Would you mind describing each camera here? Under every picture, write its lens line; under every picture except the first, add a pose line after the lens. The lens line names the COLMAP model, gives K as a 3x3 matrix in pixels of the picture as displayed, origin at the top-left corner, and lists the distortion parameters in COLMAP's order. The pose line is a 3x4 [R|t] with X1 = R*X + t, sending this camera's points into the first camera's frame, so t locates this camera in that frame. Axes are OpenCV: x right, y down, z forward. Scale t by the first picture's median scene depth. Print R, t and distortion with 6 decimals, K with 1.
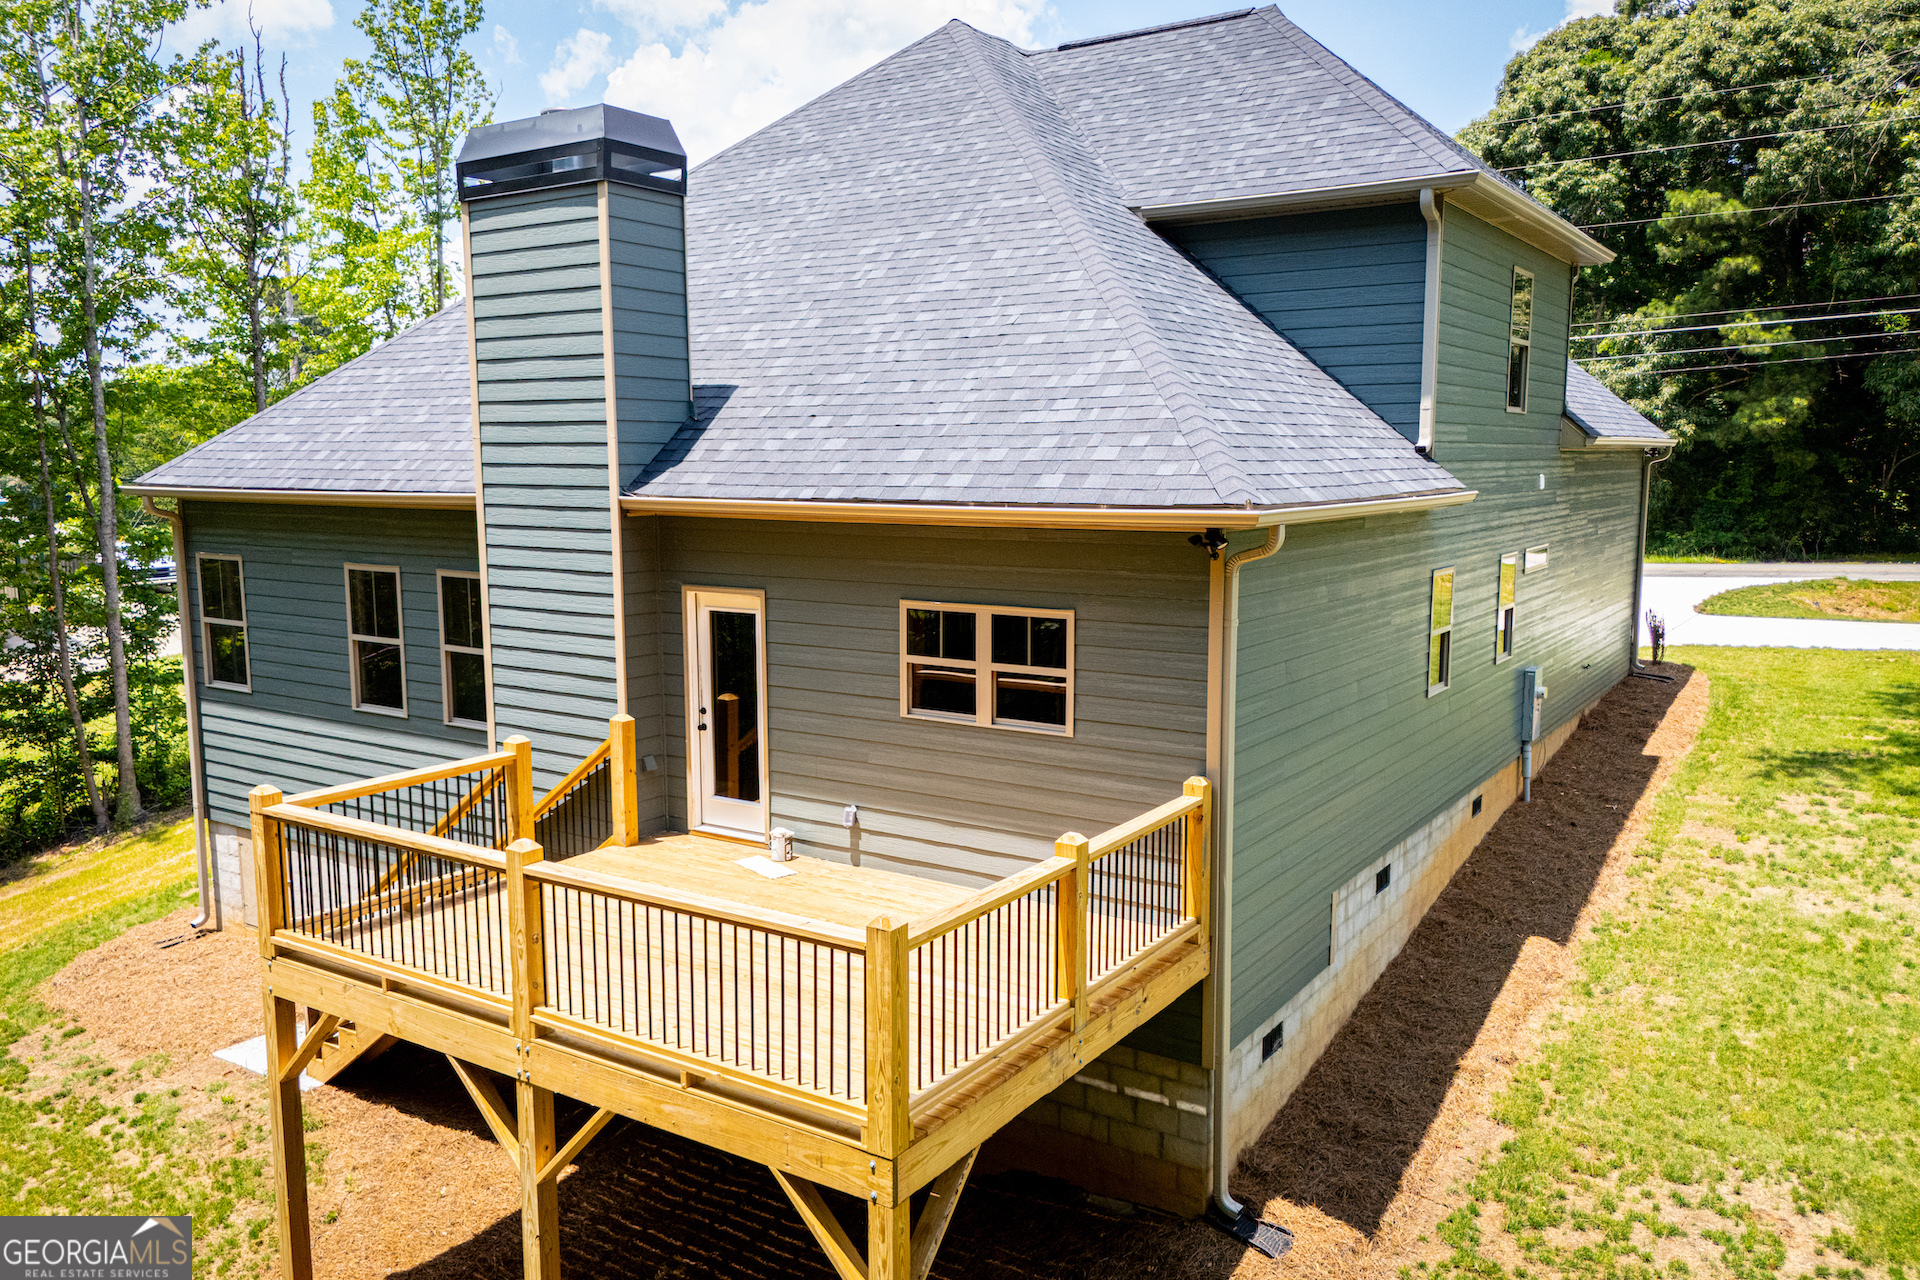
lens RADIAL K [[1419.1, 0, 952.4], [0, 1419.1, 641.8], [0, 0, 1]] dist [0.067166, -0.065534]
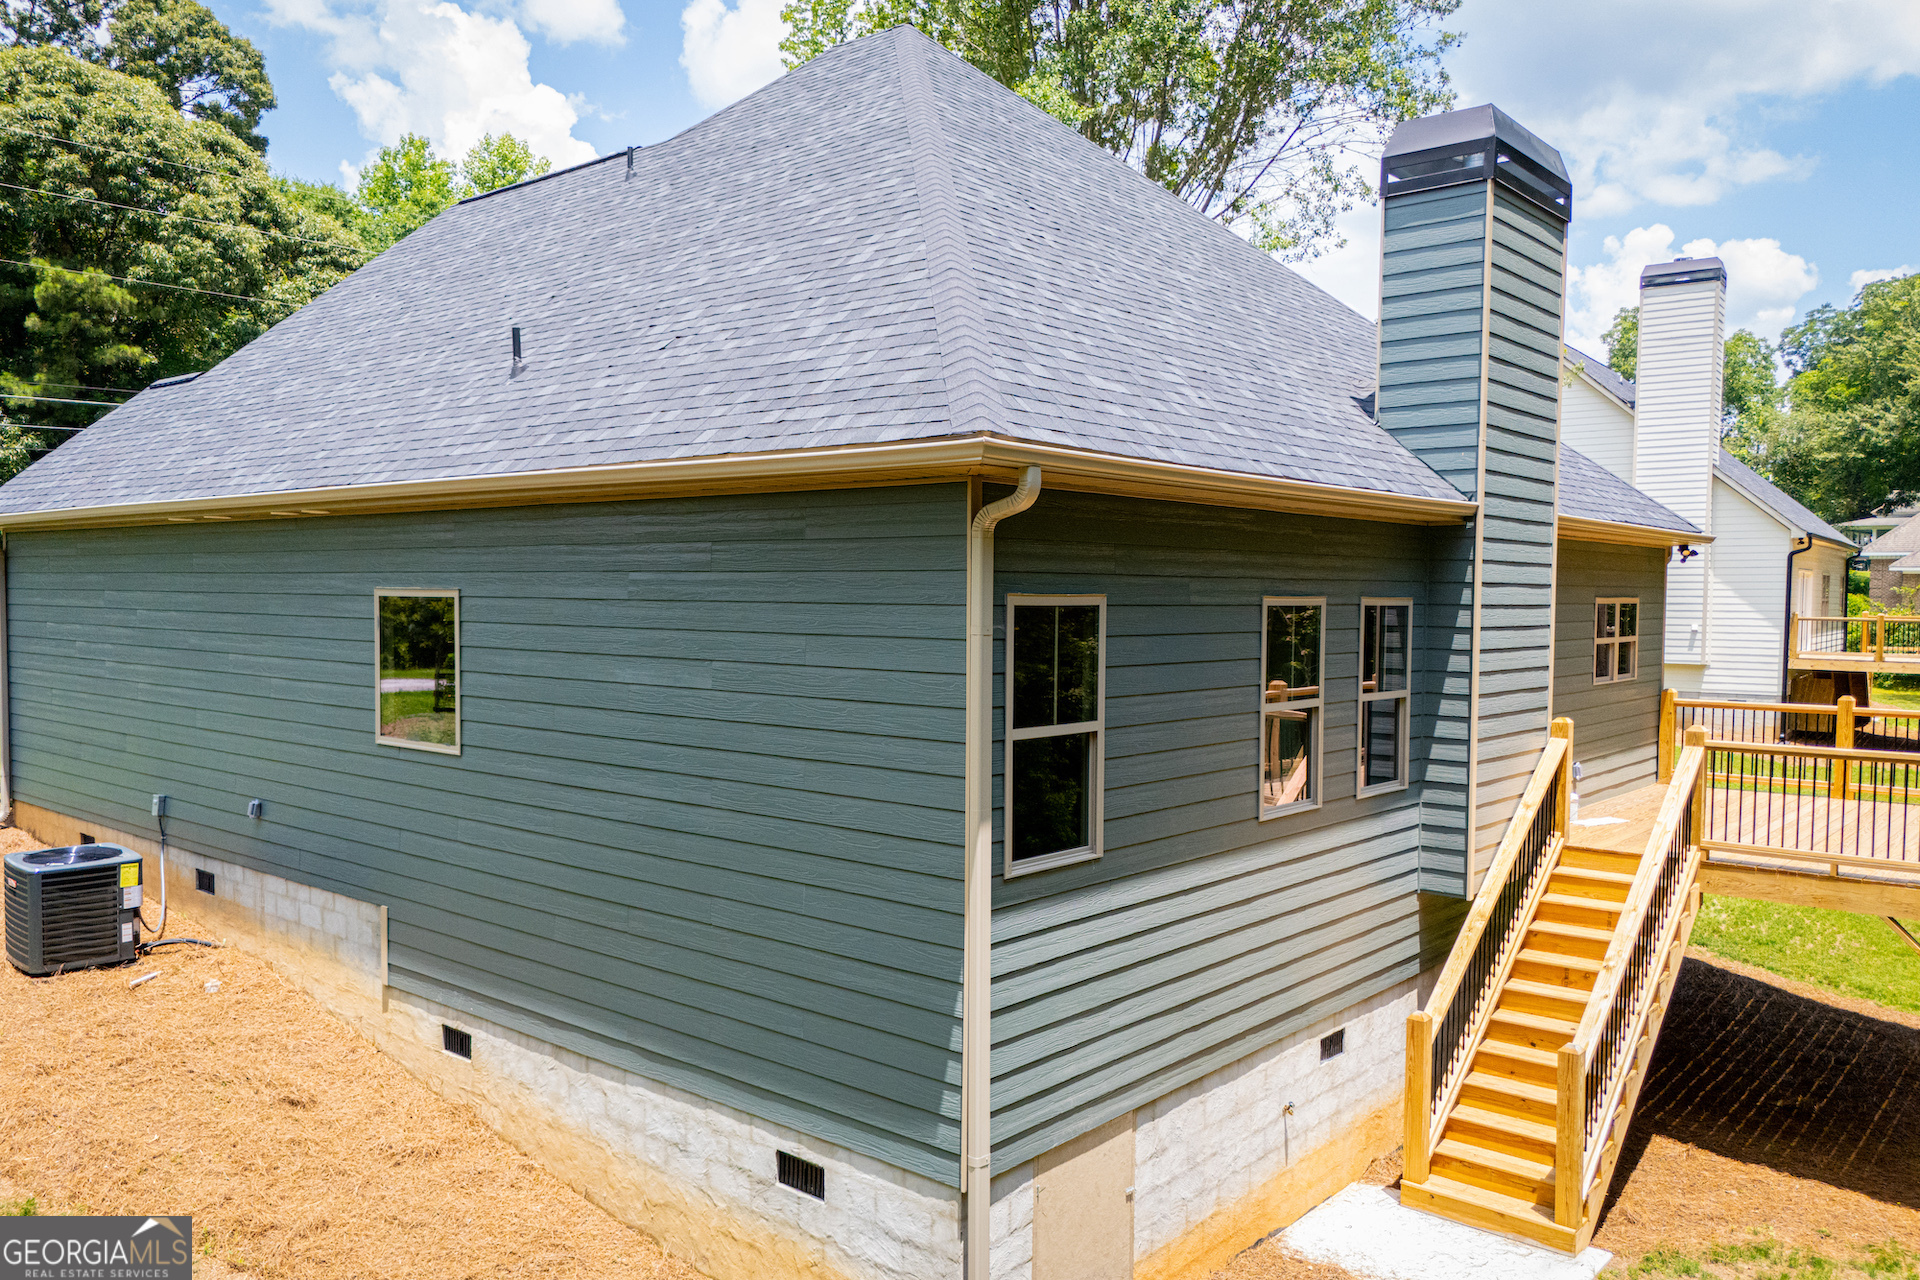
lens RADIAL K [[1433.4, 0, 956.4], [0, 1433.4, 671.8], [0, 0, 1]] dist [0.064676, -0.066932]
pose [[0.112934, -0.052154, 0.992233, -0.377138], [0.119085, 0.992134, 0.038595, -0.021677], [-0.986440, 0.113801, 0.118257, 0.365303]]
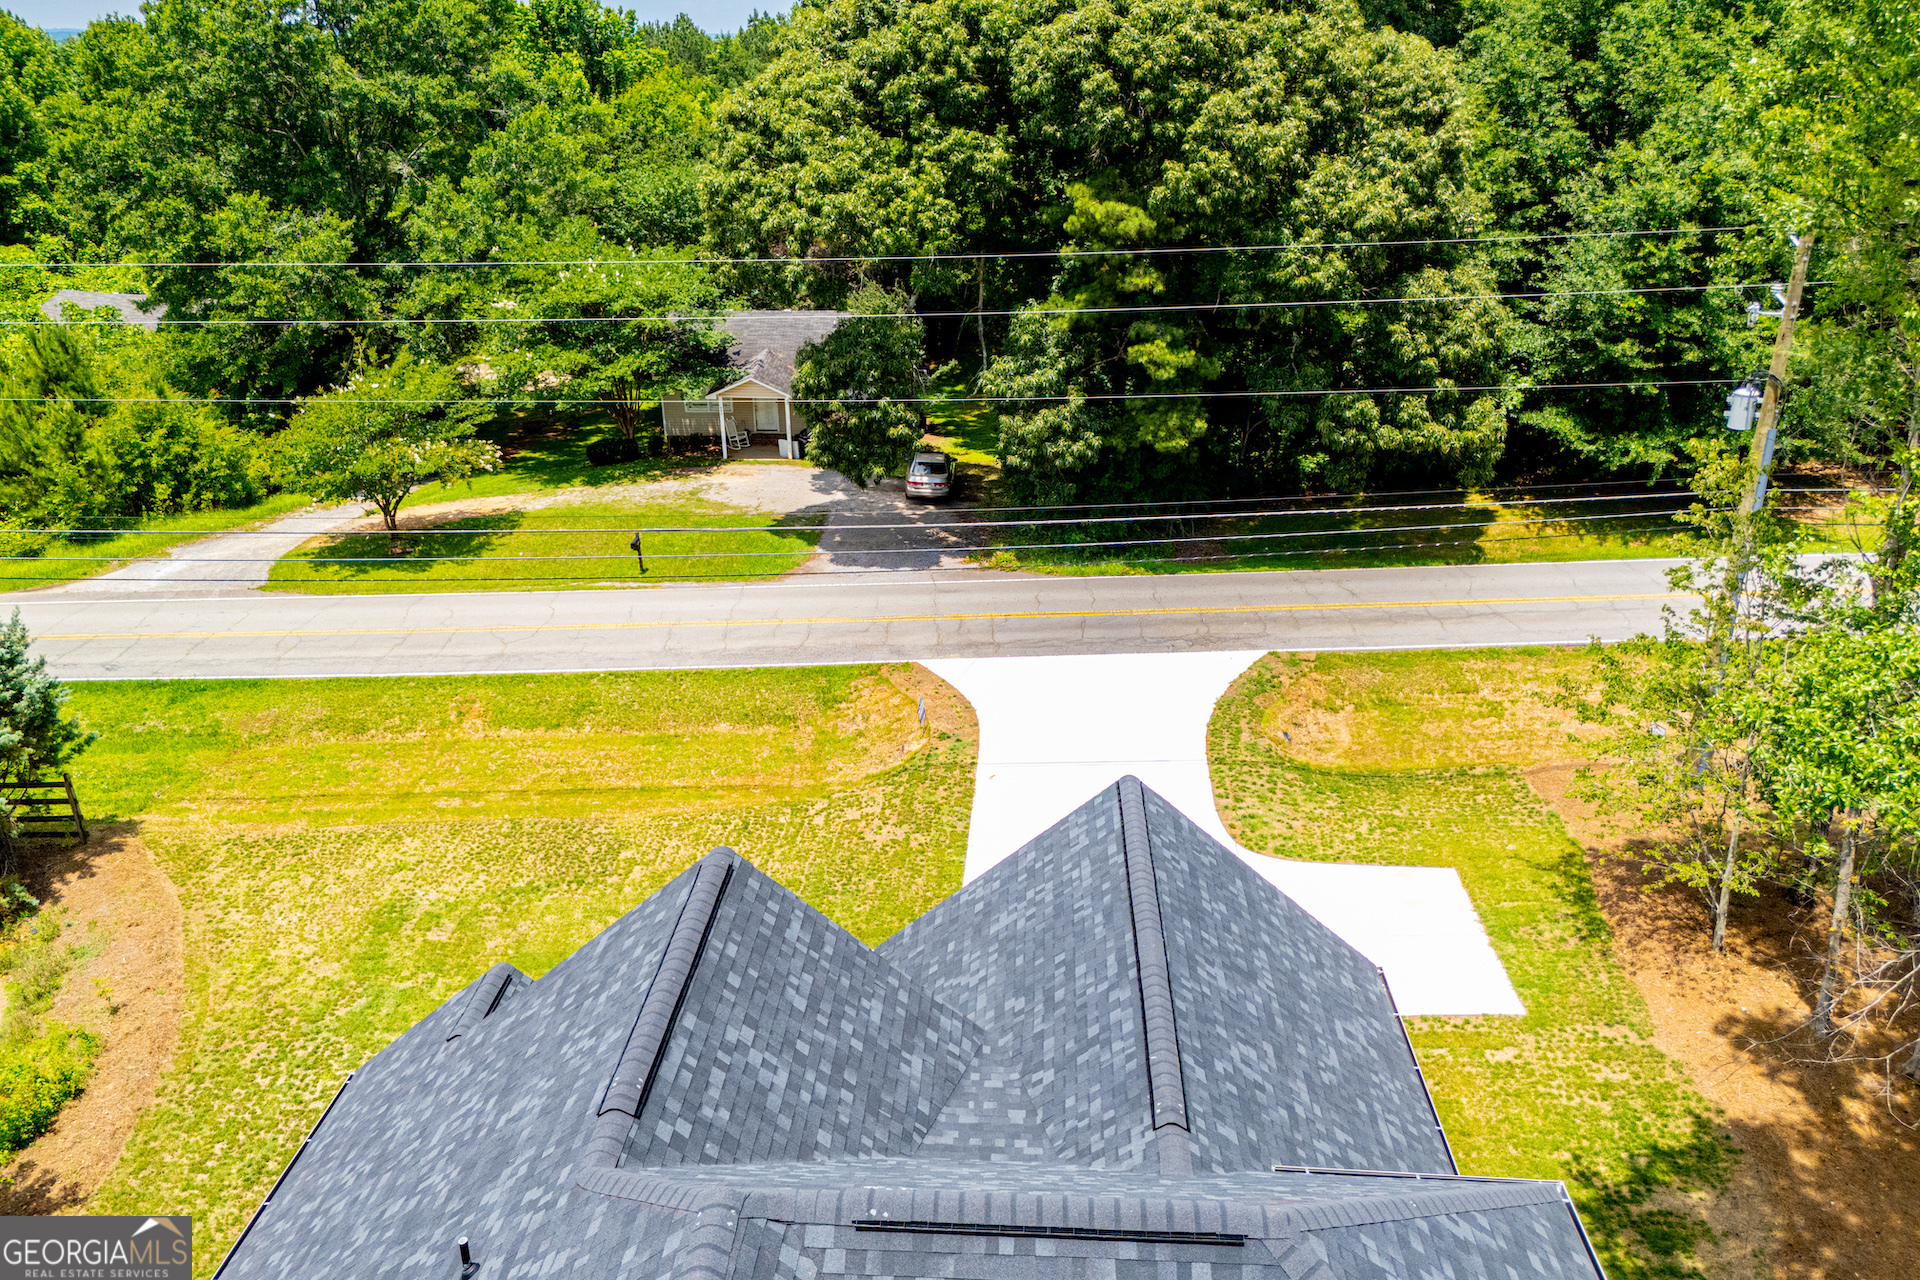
lens RADIAL K [[1419.1, 0, 952.4], [0, 1419.1, 641.8], [0, 0, 1]] dist [0.067166, -0.065534]
pose [[0.861732, -0.200131, 0.466225, -0.039949], [0.072598, 0.958098, 0.277088, -0.307246], [-0.502143, -0.204928, 0.840153, 0.241124]]
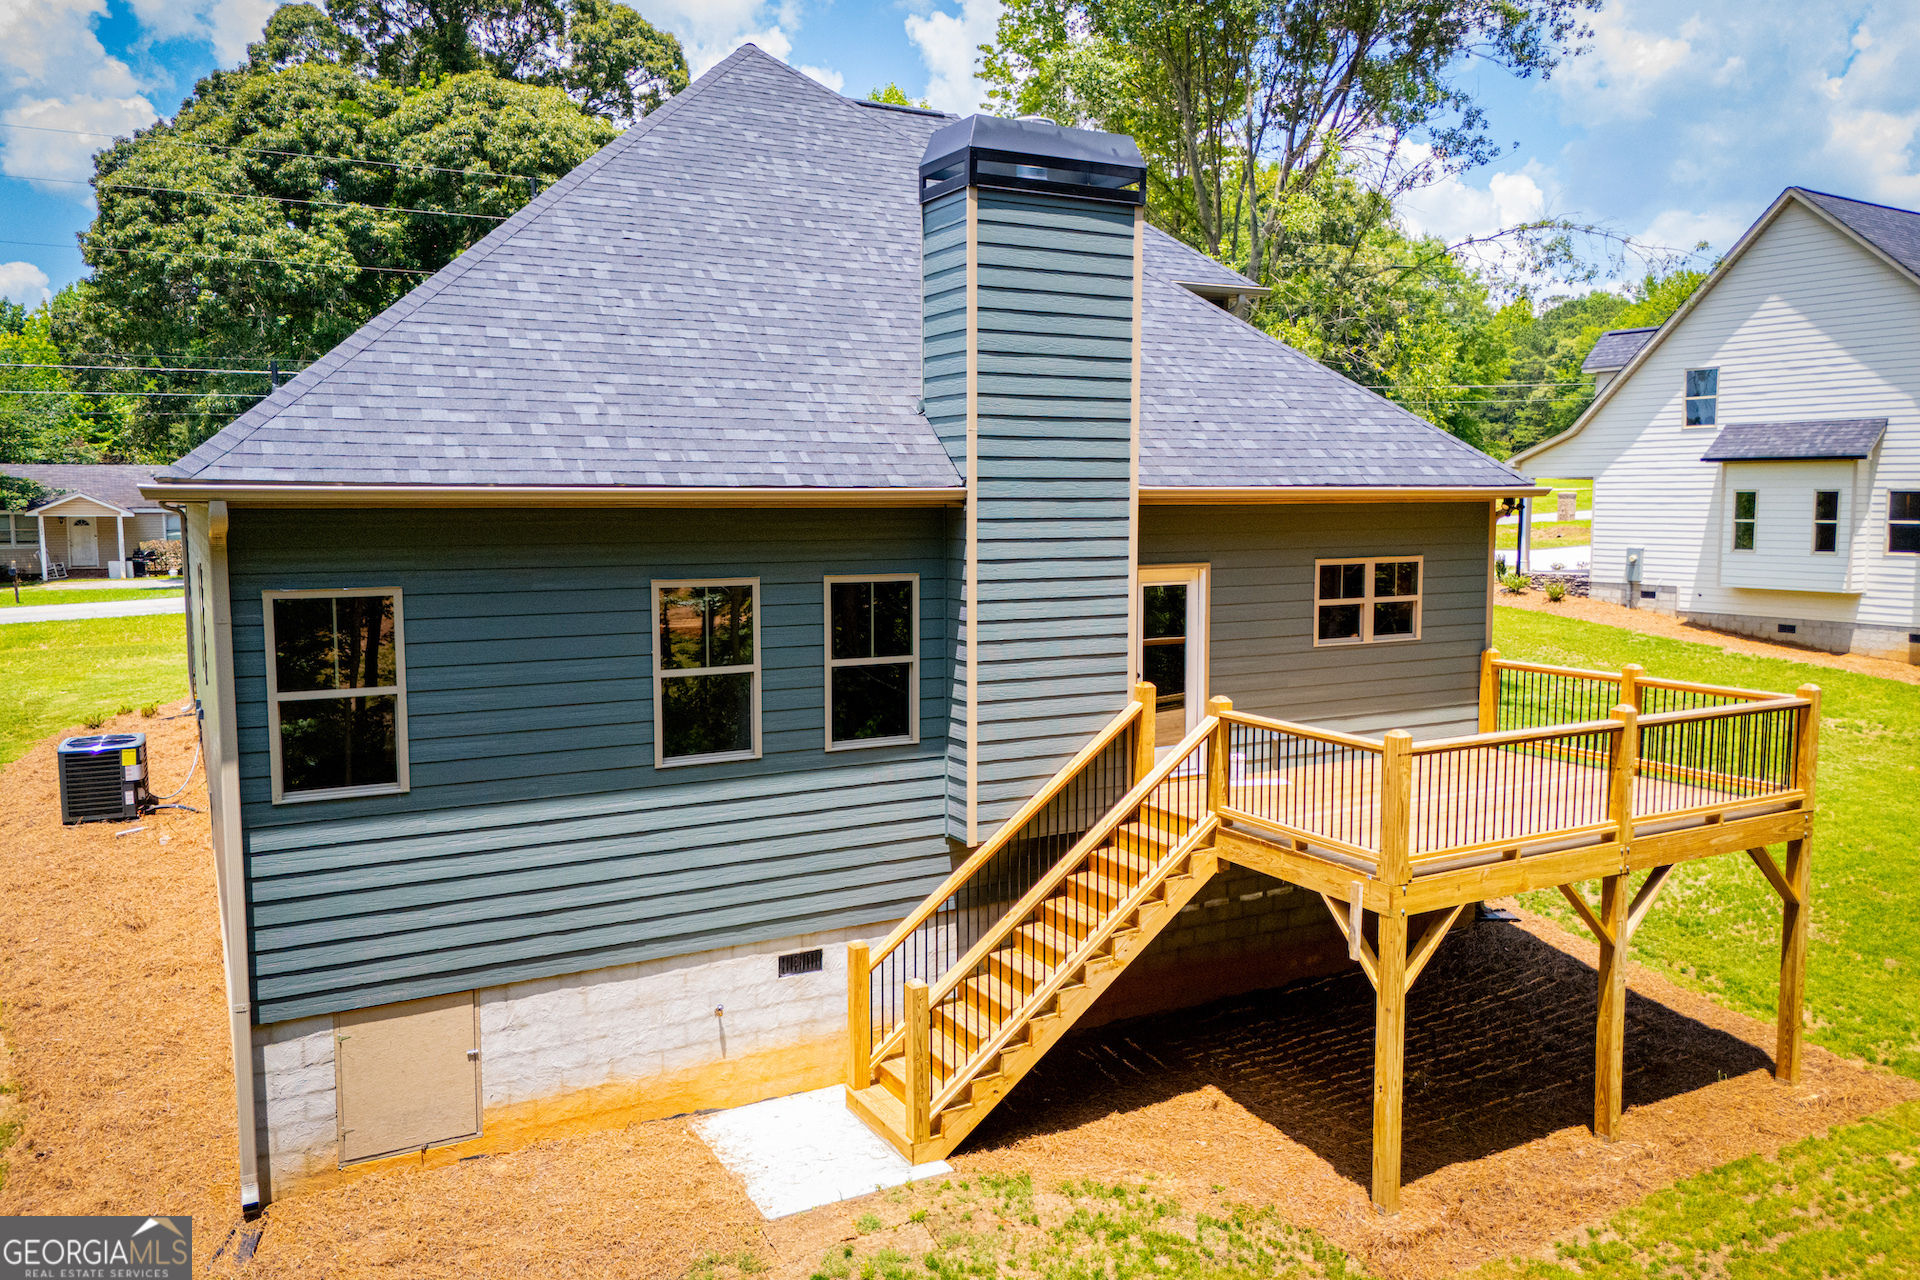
lens RADIAL K [[1419.1, 0, 952.4], [0, 1419.1, 641.8], [0, 0, 1]] dist [0.067166, -0.065534]
pose [[0.462253, -0.090952, 0.882072, -0.356518], [0.114937, 0.992480, 0.042103, -0.012333], [-0.879268, 0.081920, 0.469230, 0.168521]]
